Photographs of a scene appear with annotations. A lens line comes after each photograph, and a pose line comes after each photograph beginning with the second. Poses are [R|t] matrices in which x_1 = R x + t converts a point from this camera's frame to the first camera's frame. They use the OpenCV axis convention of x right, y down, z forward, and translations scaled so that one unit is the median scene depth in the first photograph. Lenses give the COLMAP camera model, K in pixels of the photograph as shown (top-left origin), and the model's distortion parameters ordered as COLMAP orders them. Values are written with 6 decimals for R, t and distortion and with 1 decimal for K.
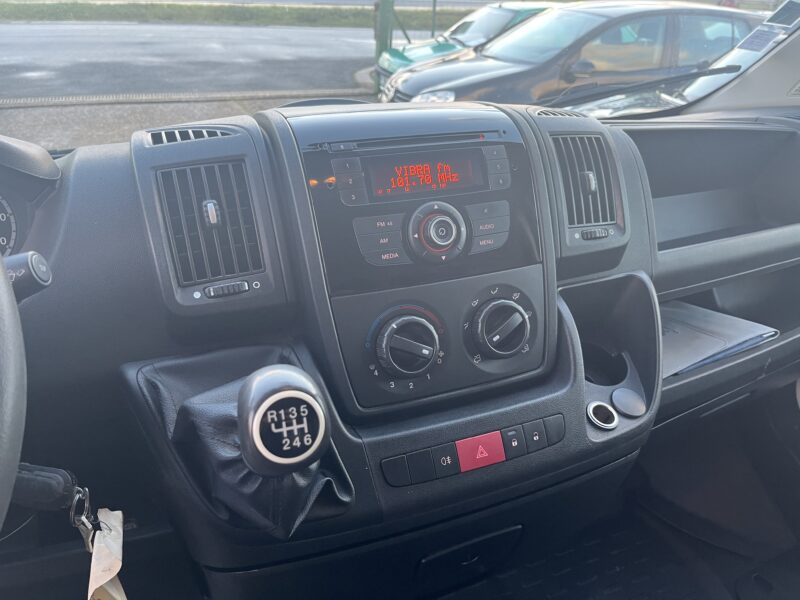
lens RADIAL K [[612.9, 0, 410.6], [0, 612.9, 298.9], [0, 0, 1]] dist [-0.001404, 0.003655]
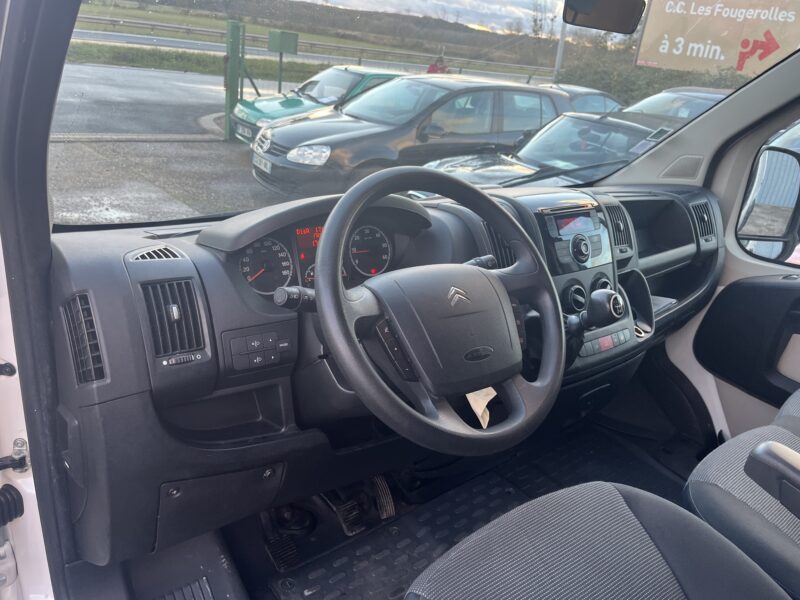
lens RADIAL K [[605.1, 0, 404.2], [0, 605.1, 301.4], [0, 0, 1]] dist [0.076541, -0.110021]
pose [[0.956379, -0.041297, 0.289195, -0.115245], [0.058977, 0.996868, -0.052684, 0.015295], [-0.286114, 0.067442, 0.955819, -0.088845]]
